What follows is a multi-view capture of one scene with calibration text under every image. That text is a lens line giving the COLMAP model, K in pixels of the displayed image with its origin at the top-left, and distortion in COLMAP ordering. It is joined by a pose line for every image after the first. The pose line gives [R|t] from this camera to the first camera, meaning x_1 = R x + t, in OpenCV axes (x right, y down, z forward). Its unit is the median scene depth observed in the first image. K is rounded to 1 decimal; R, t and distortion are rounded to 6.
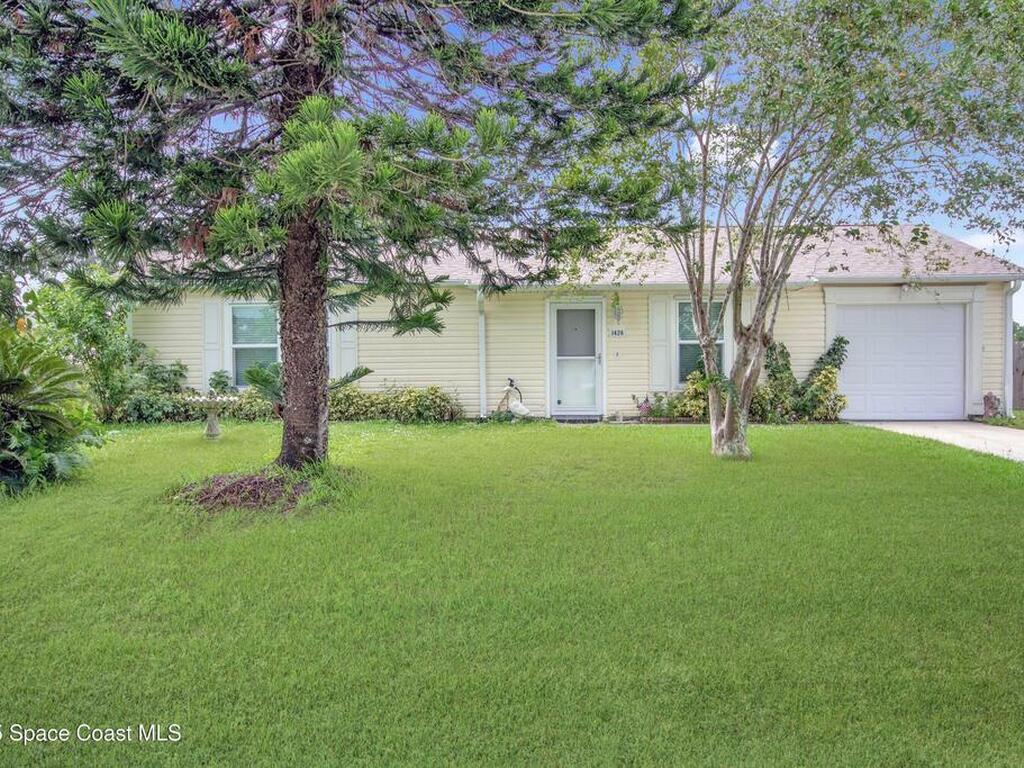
lens RADIAL K [[860.4, 0, 512.0], [0, 860.4, 385.3], [0, 0, 1]] dist [0.017011, 0.002320]
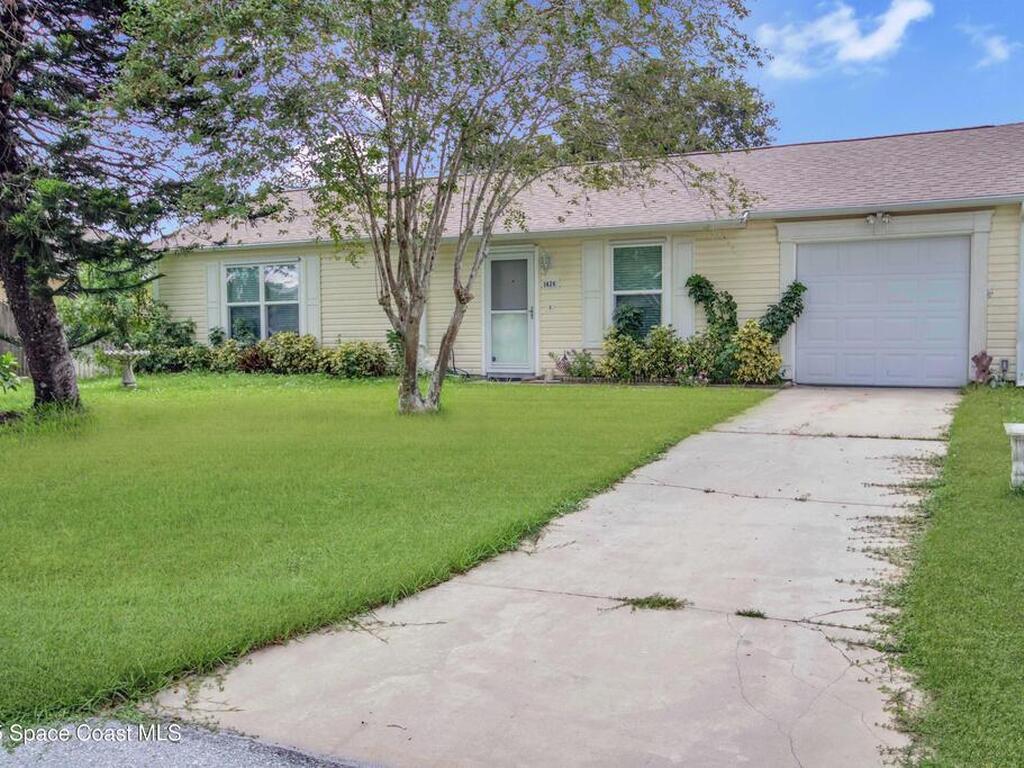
lens RADIAL K [[920.4, 0, 512.0], [0, 920.4, 382.3], [0, 0, 1]] dist [-0.009056, -0.001857]
pose [[0.903427, 0.022265, -0.428164, 0.509457], [0.000413, 0.998605, 0.052799, -0.008307], [0.428742, -0.047877, 0.902157, 0.093269]]
